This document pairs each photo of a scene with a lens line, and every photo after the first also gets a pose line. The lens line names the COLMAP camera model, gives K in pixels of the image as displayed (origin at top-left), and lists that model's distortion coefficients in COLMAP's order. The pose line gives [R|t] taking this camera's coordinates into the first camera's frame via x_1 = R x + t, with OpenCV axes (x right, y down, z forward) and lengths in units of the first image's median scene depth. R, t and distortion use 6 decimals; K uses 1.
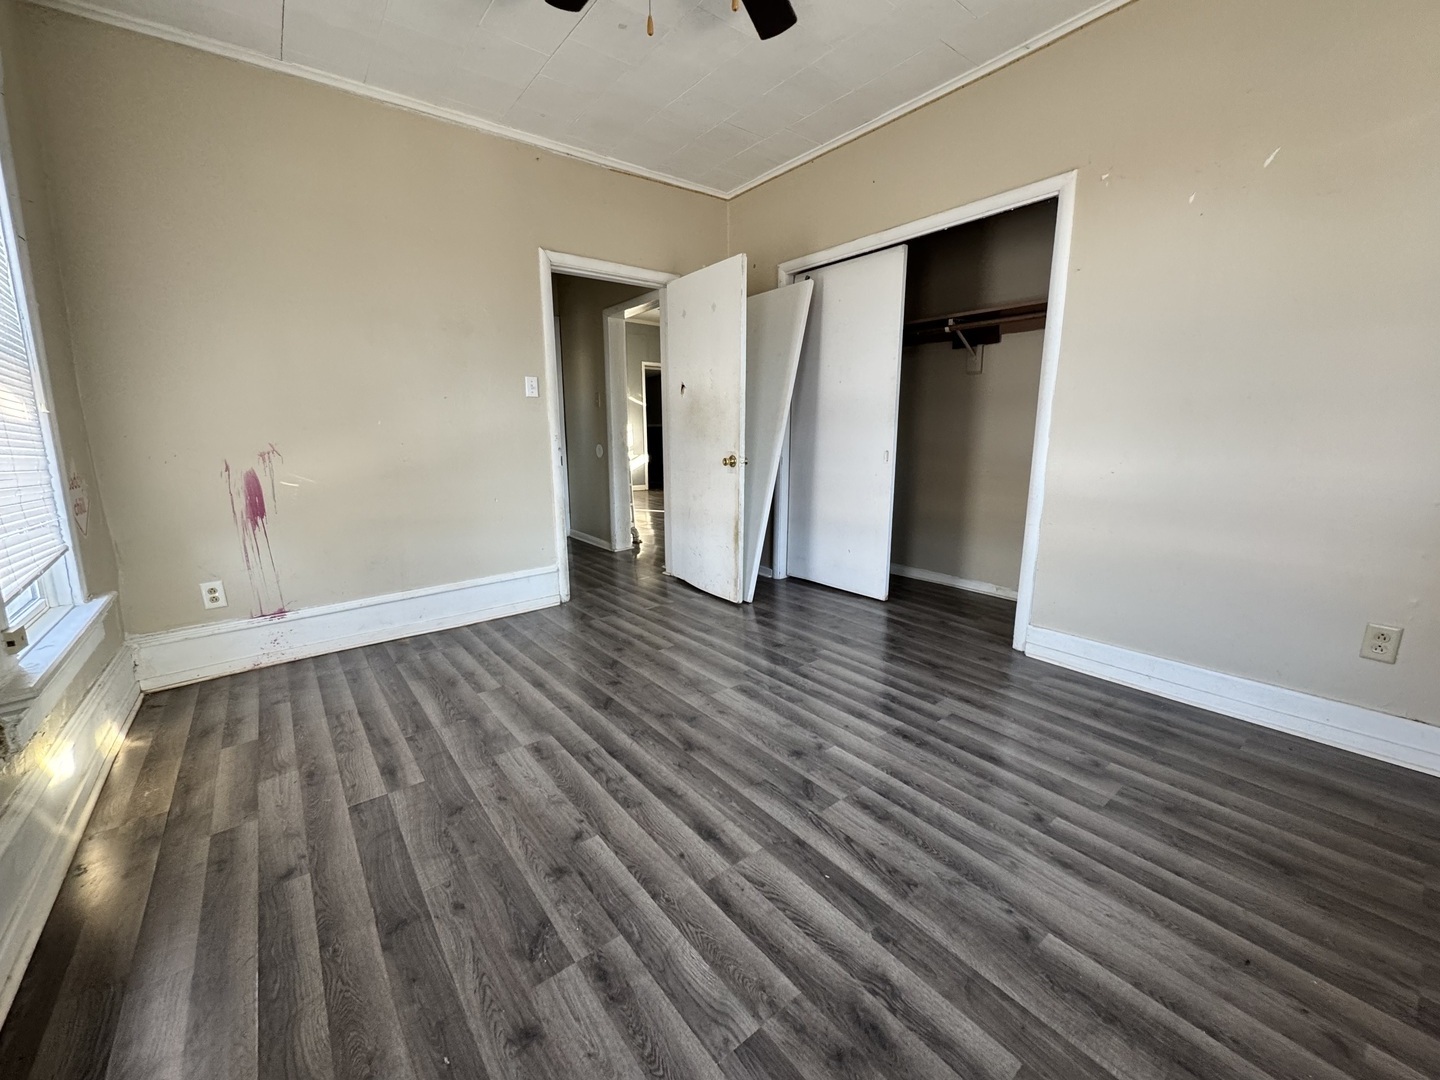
lens RADIAL K [[579.3, 0, 726.3], [0, 579.3, 545.6], [0, 0, 1]] dist [-0.002205, -0.000278]
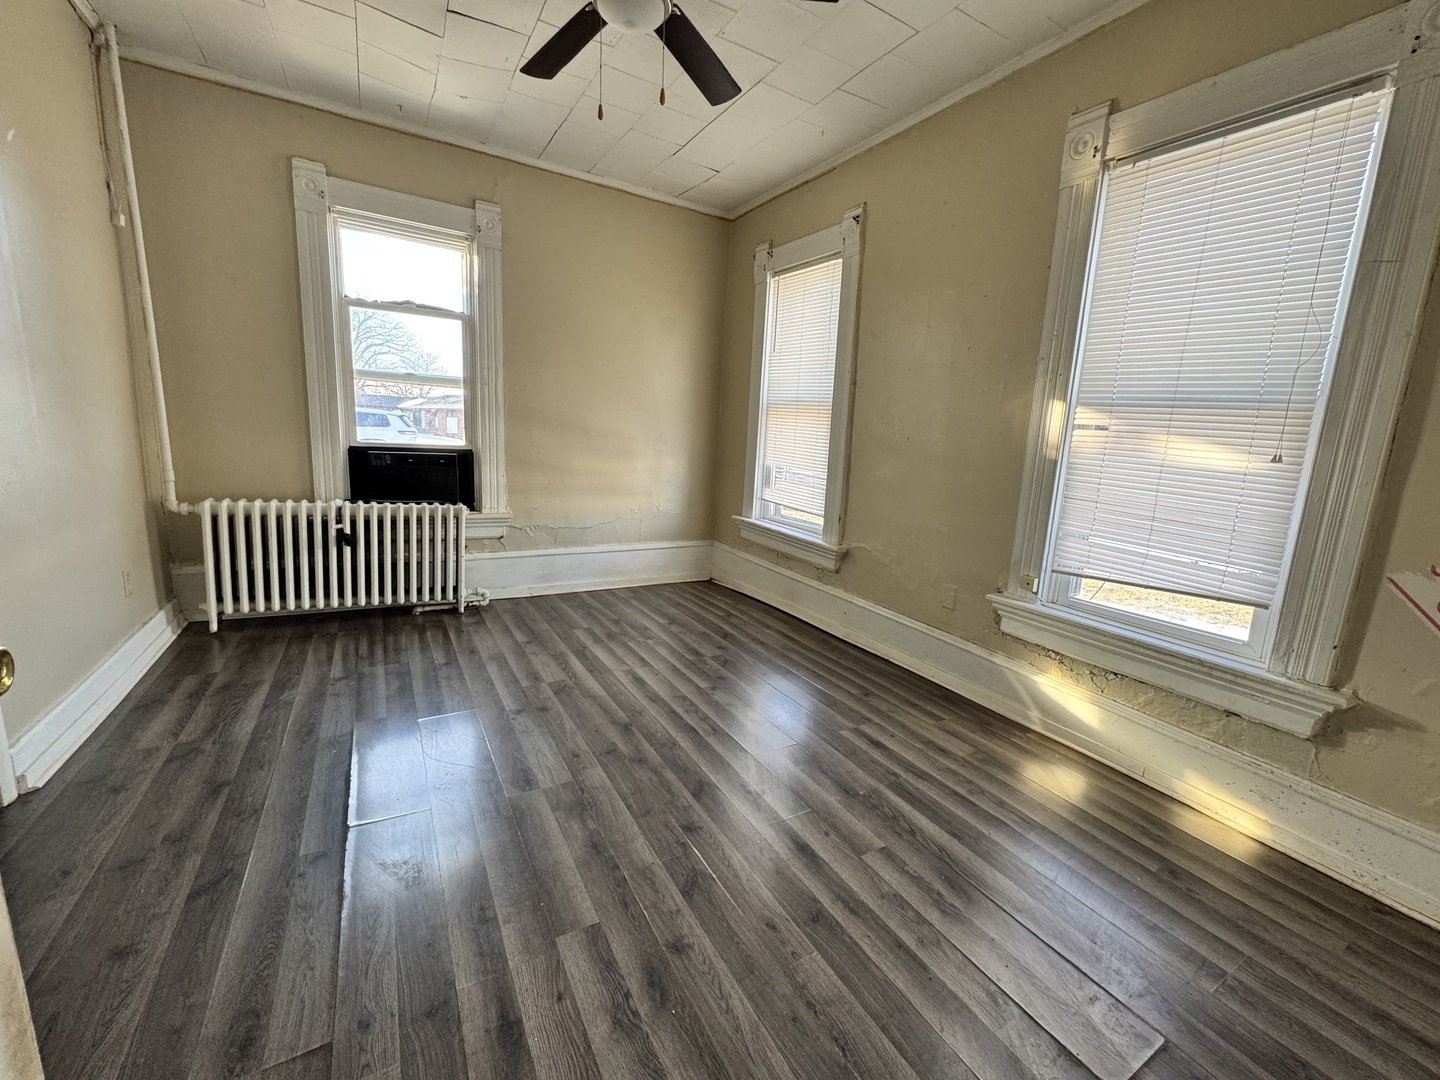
lens RADIAL K [[579.3, 0, 722.8], [0, 579.3, 537.8], [0, 0, 1]] dist [-0.002205, -0.000278]
pose [[-0.989127, -0.068624, 0.130074, -0.411680], [-0.017418, 0.932898, 0.359719, -0.450404], [-0.146031, 0.353542, -0.923950, 2.091711]]
